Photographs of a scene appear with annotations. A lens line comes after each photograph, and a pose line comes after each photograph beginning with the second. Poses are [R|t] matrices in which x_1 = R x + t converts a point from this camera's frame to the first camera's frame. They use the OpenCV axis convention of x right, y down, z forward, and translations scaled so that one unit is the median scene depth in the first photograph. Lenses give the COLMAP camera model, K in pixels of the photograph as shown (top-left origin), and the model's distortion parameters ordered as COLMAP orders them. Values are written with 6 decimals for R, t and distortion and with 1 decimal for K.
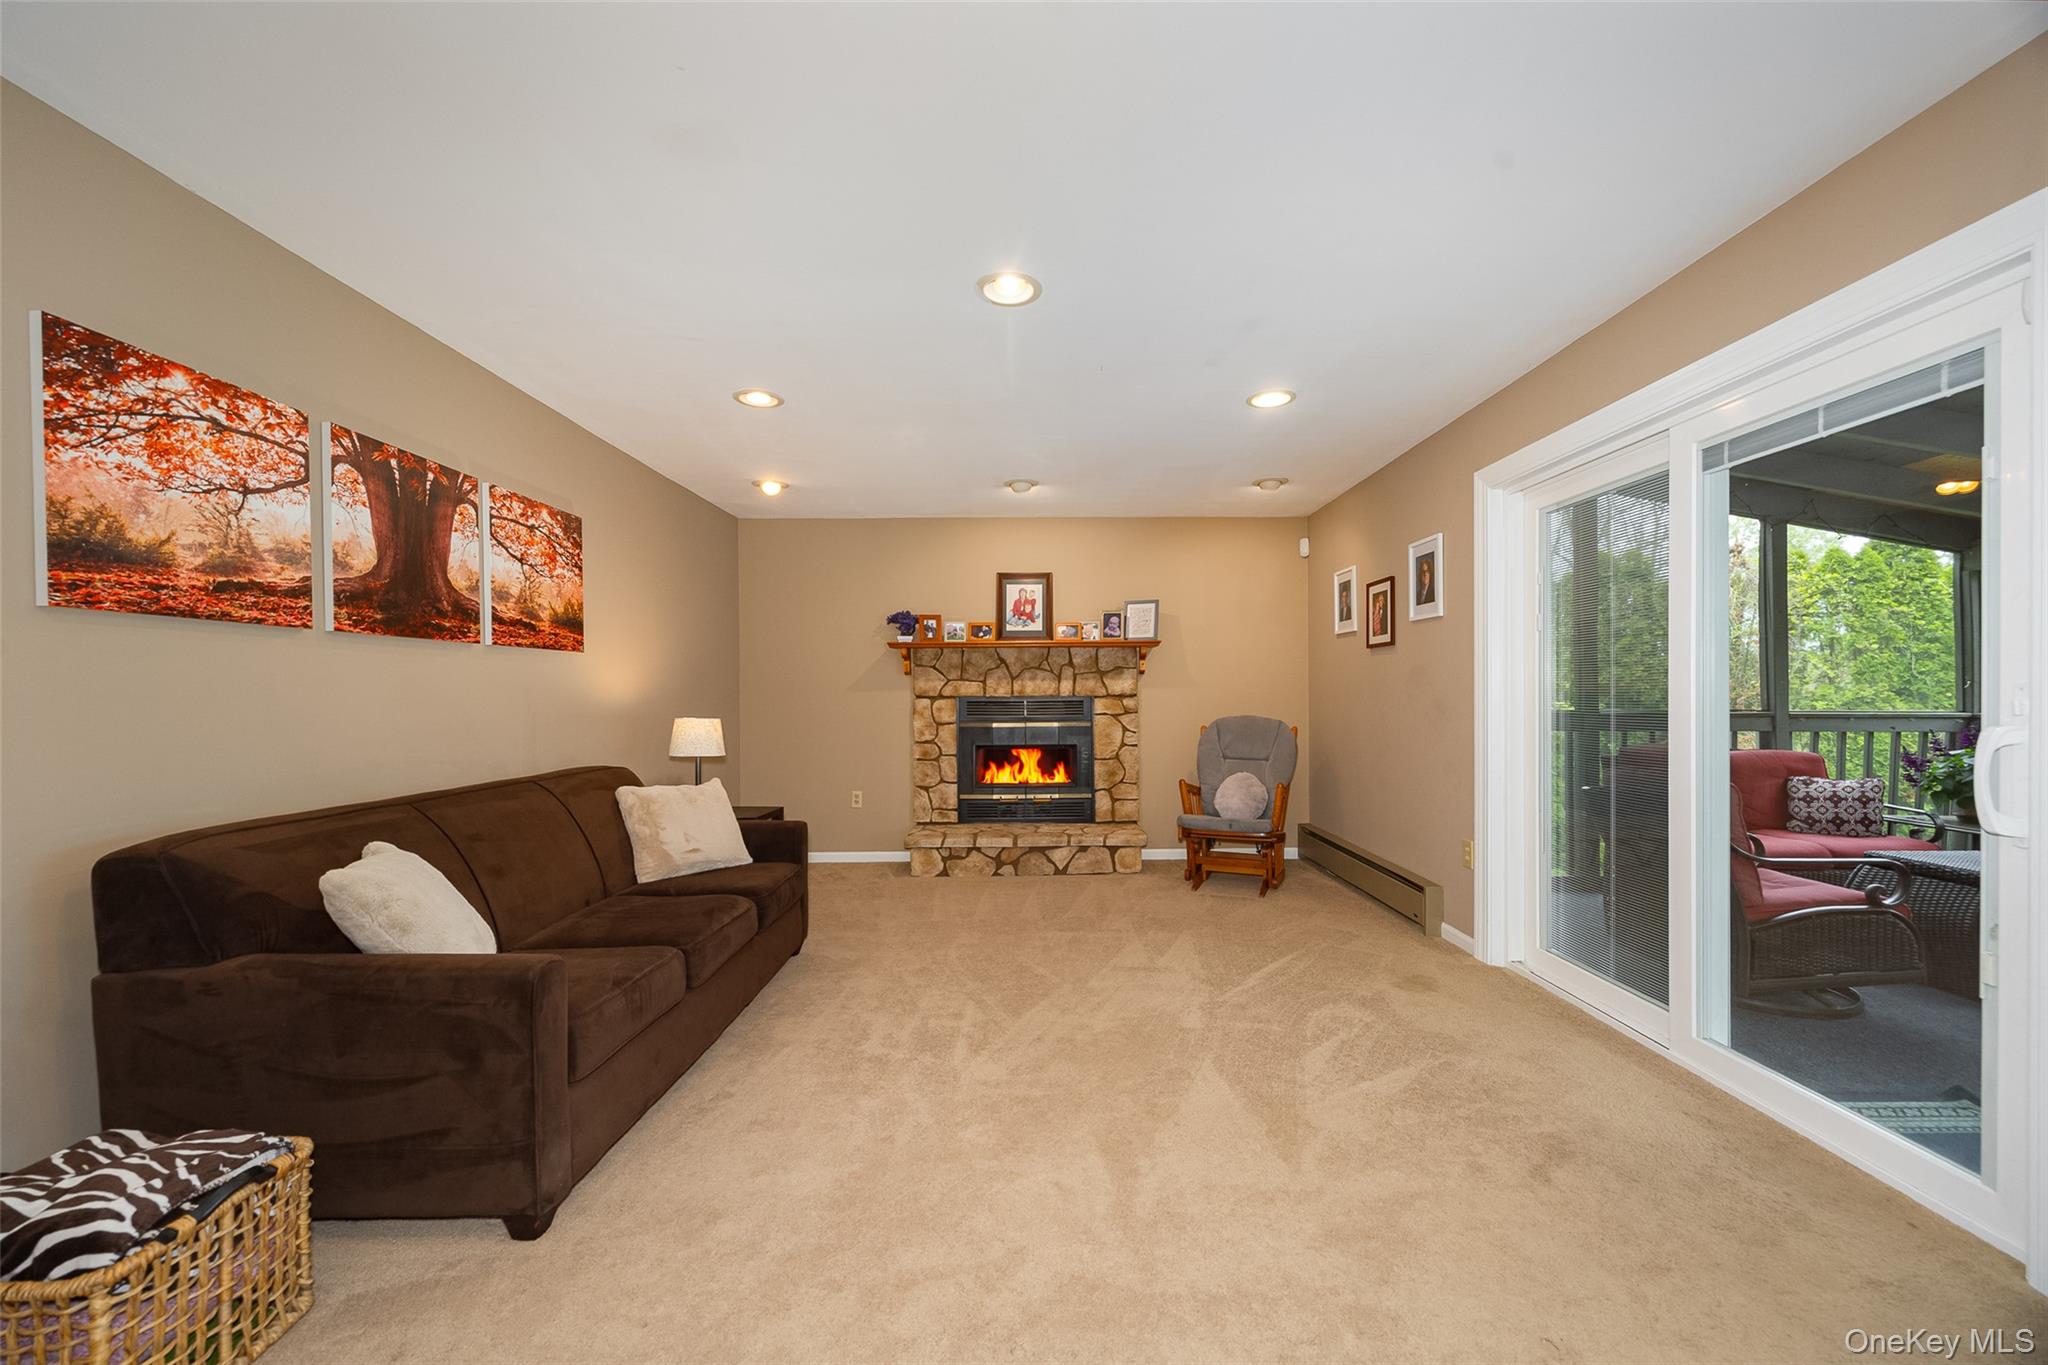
lens RADIAL K [[794.5, 0, 1027.0], [0, 794.5, 692.4], [0, 0, 1]] dist [-0.002403, -0.000736]
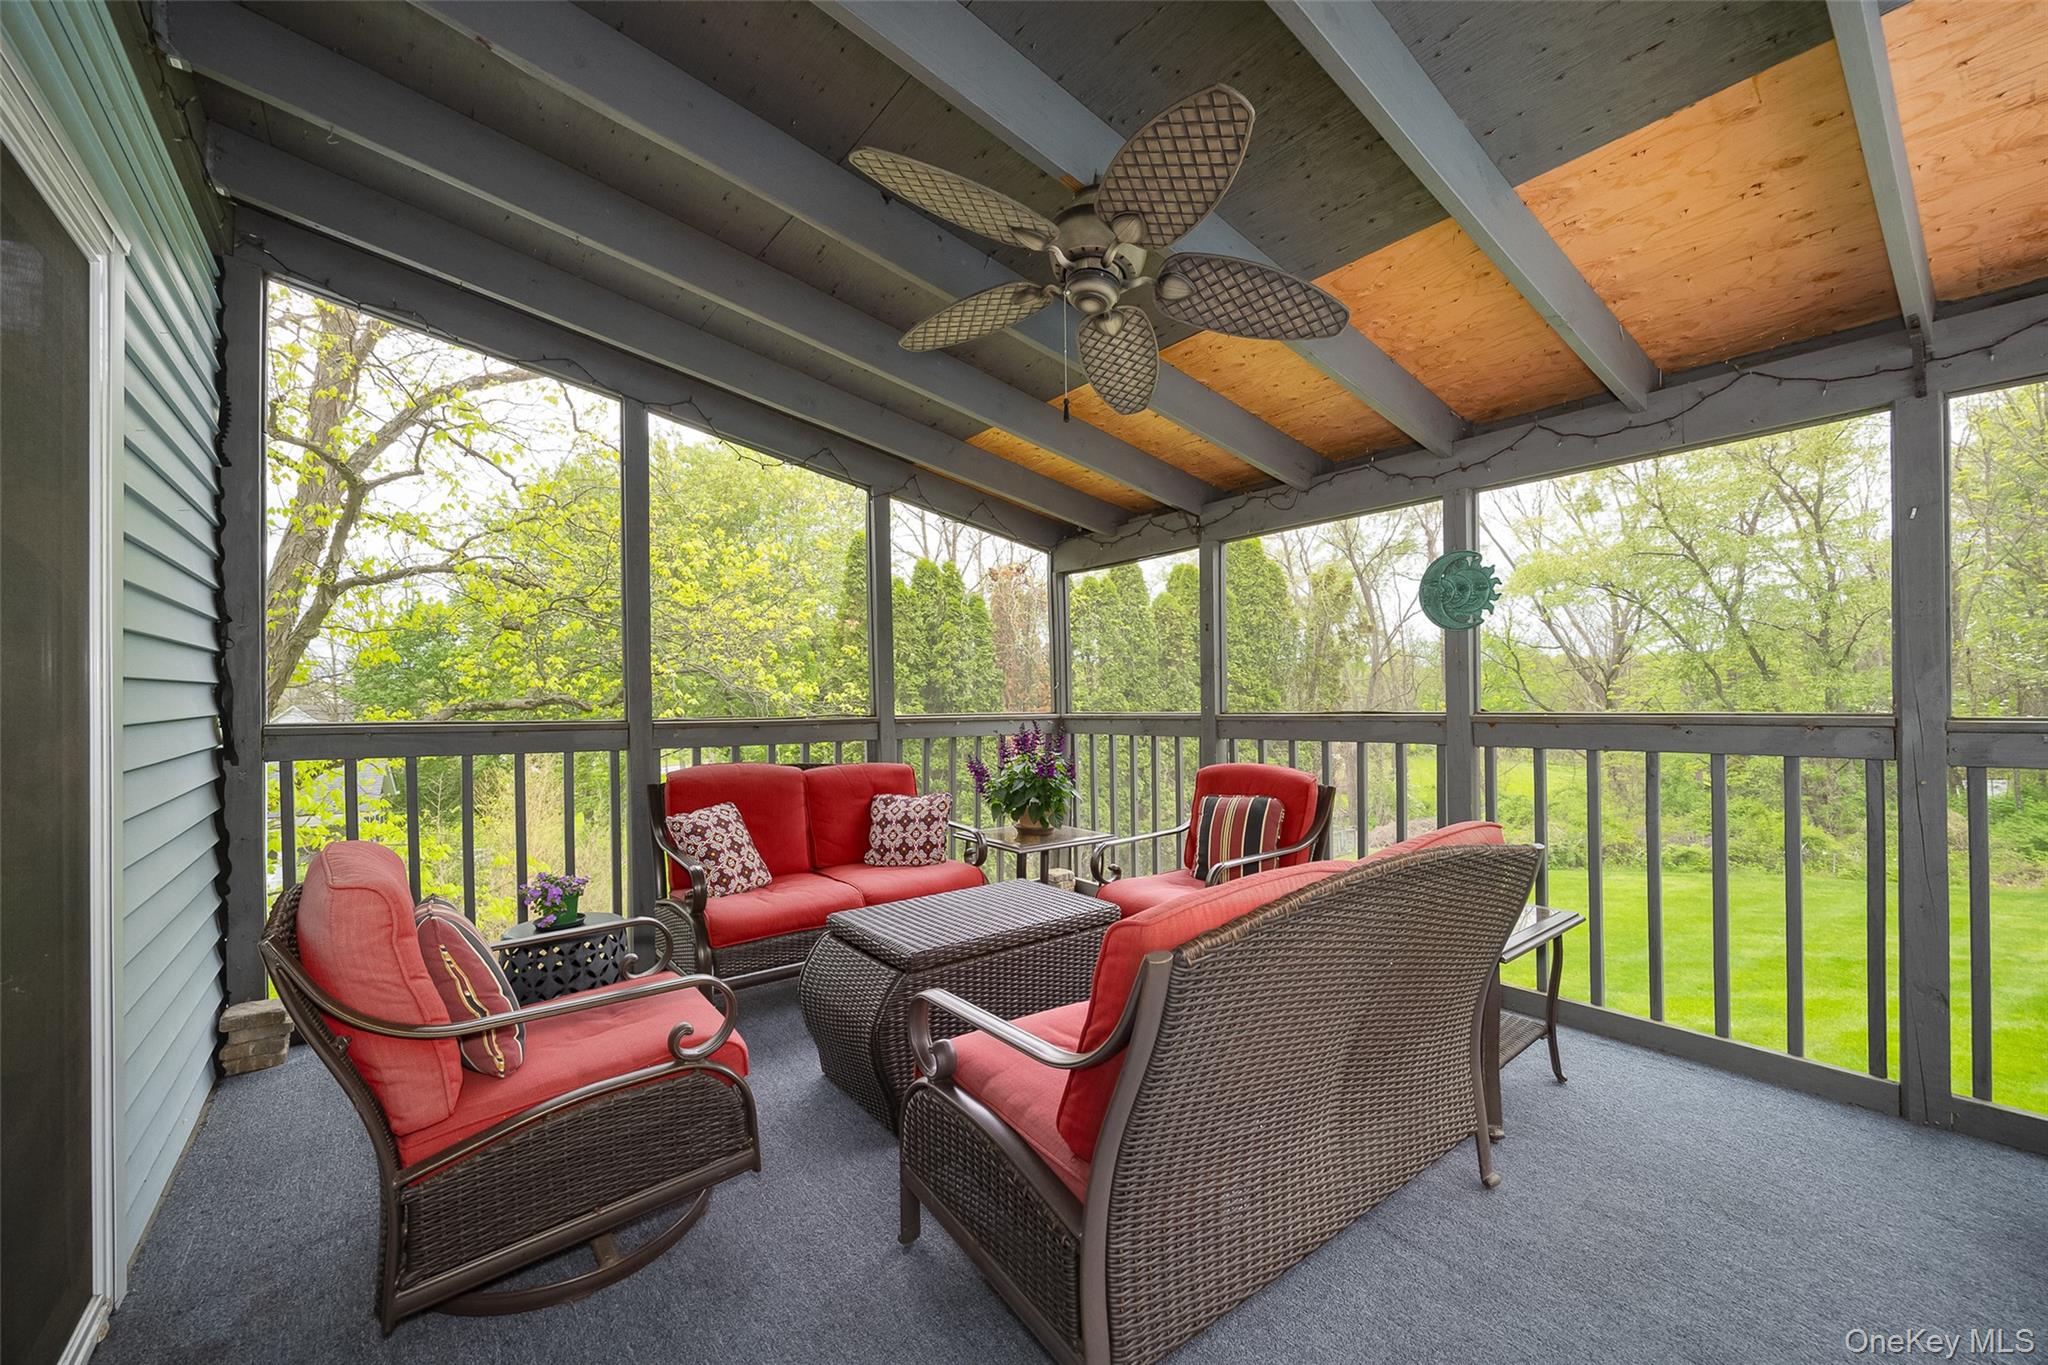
lens RADIAL K [[794.5, 0, 1025.6], [0, 794.5, 689.3], [0, 0, 1]] dist [-0.002403, -0.000736]
pose [[0.800656, 0.002574, 0.599119, 0.559057], [0.001831, 0.999976, -0.006743, 0.000773], [-0.599121, 0.006496, 0.800632, 0.225274]]
